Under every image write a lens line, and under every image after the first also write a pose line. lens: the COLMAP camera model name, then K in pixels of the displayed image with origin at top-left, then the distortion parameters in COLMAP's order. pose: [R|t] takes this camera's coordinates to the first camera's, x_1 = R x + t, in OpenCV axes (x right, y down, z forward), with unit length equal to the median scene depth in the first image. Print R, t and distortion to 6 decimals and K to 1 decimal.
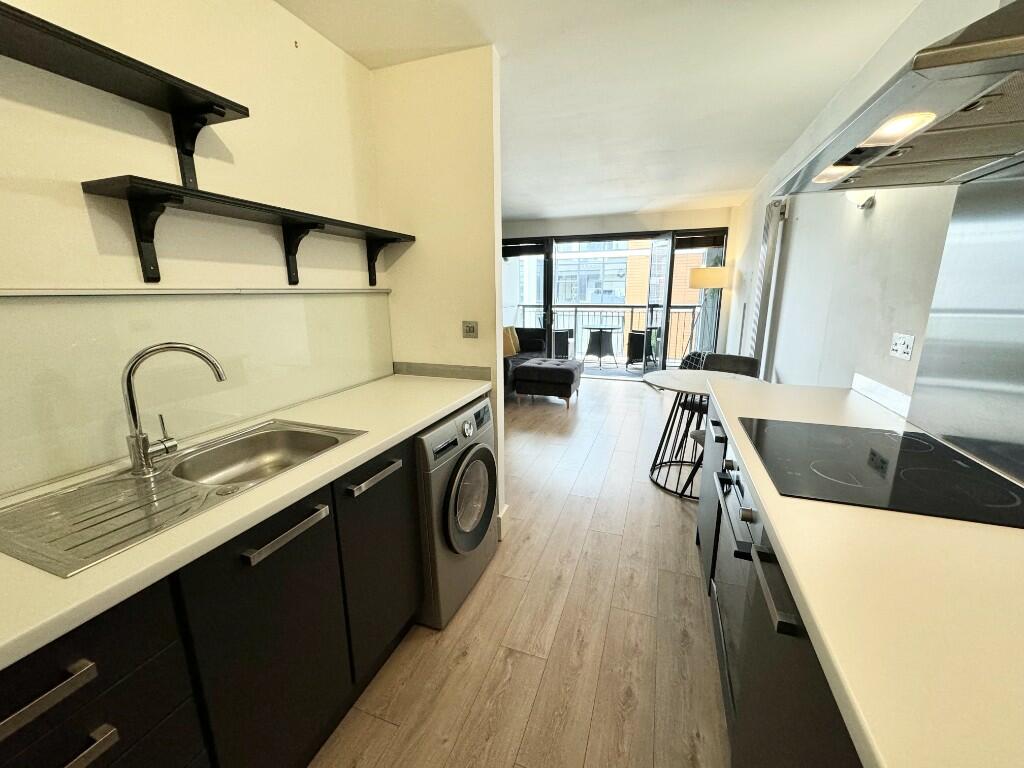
lens RADIAL K [[407.9, 0, 512.0], [0, 407.9, 384.0], [0, 0, 1]] dist [-0.001844, 0.000092]
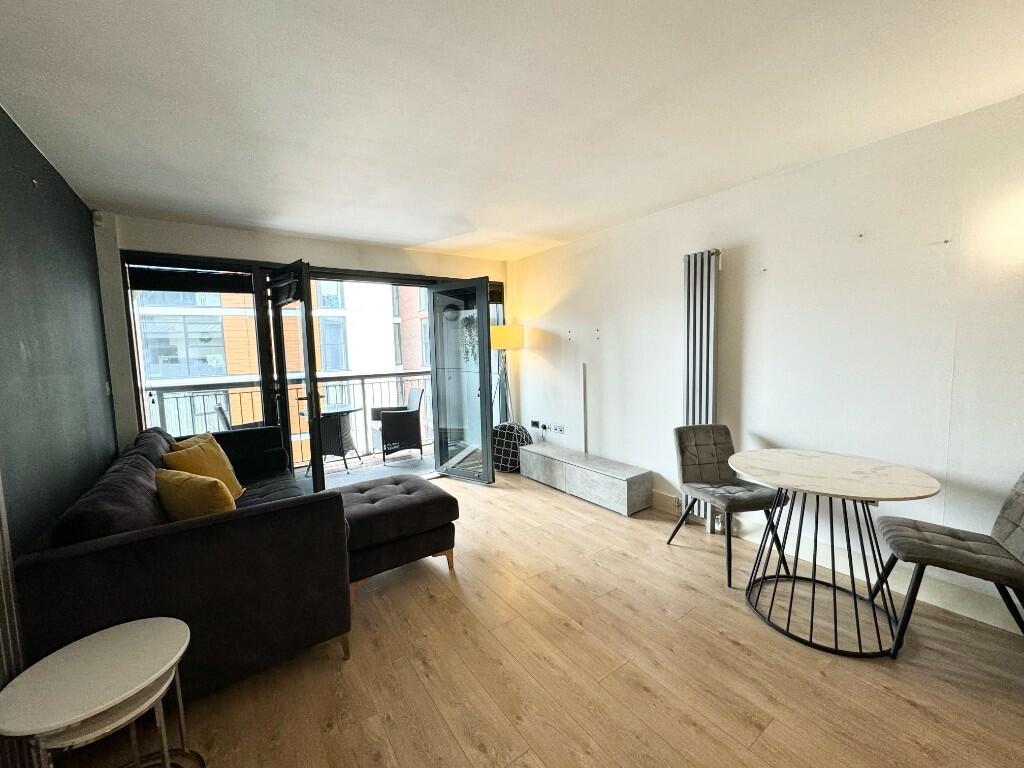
lens RADIAL K [[407.9, 0, 512.0], [0, 407.9, 384.0], [0, 0, 1]] dist [-0.001844, 0.000092]
pose [[0.567238, -0.077836, 0.819868, -0.234095], [0.206023, 0.977281, -0.049760, -0.130240], [-0.797368, 0.197137, 0.570387, 0.568641]]
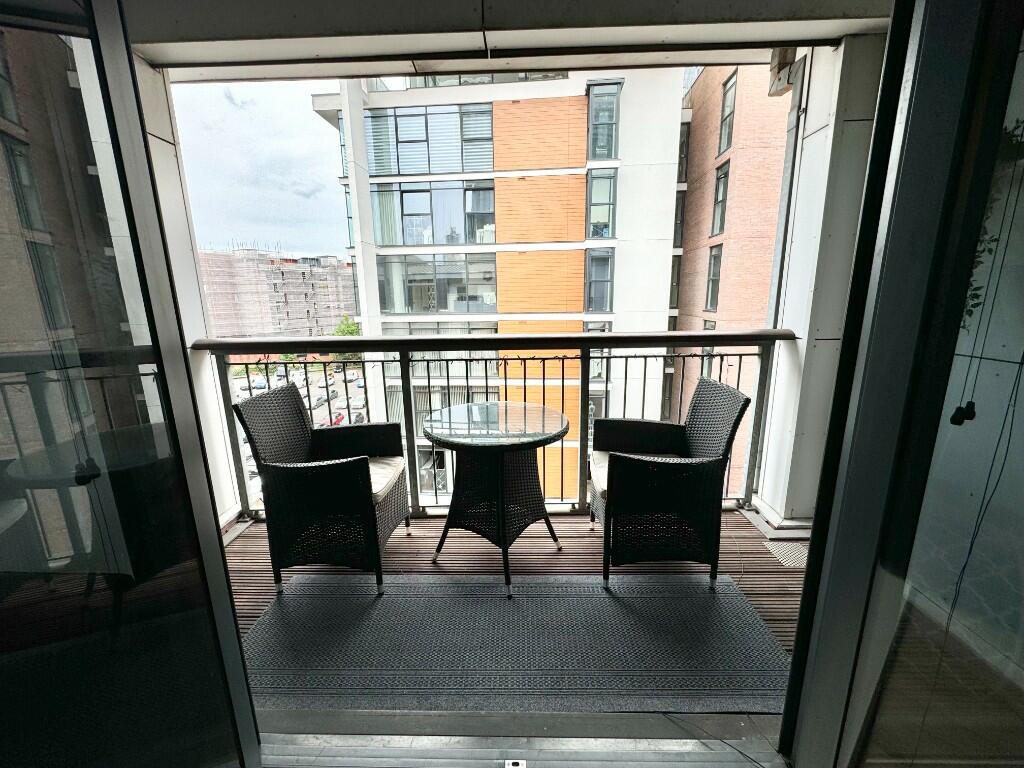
lens RADIAL K [[407.9, 0, 512.0], [0, 407.9, 384.0], [0, 0, 1]] dist [-0.001844, 0.000092]
pose [[0.947697, -0.075061, 0.310220, 0.221256], [0.080649, 0.996729, -0.005205, -0.244472], [-0.308815, 0.029952, 0.950650, 1.108199]]
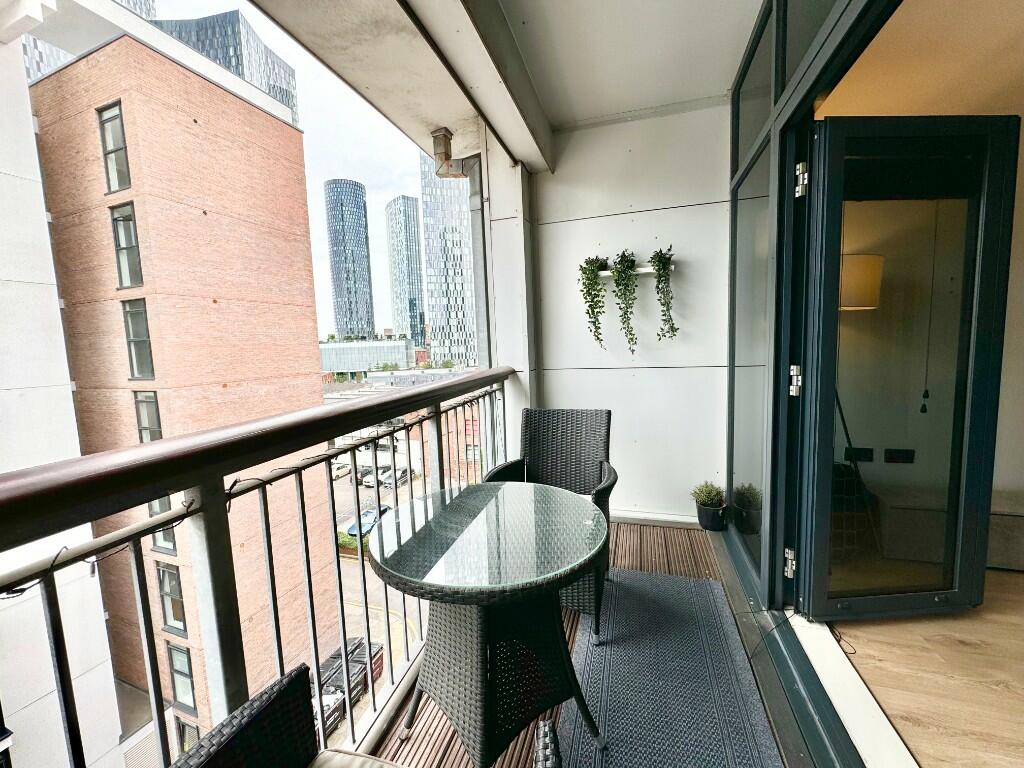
lens RADIAL K [[412.6, 0, 512.0], [0, 412.6, 384.0], [0, 0, 1]] dist [-0.002350, -0.000188]
pose [[-0.022707, -0.092534, 0.995451, 0.079618], [0.265478, 0.959401, 0.095239, -0.315198], [-0.963850, 0.266432, 0.002781, 1.456934]]
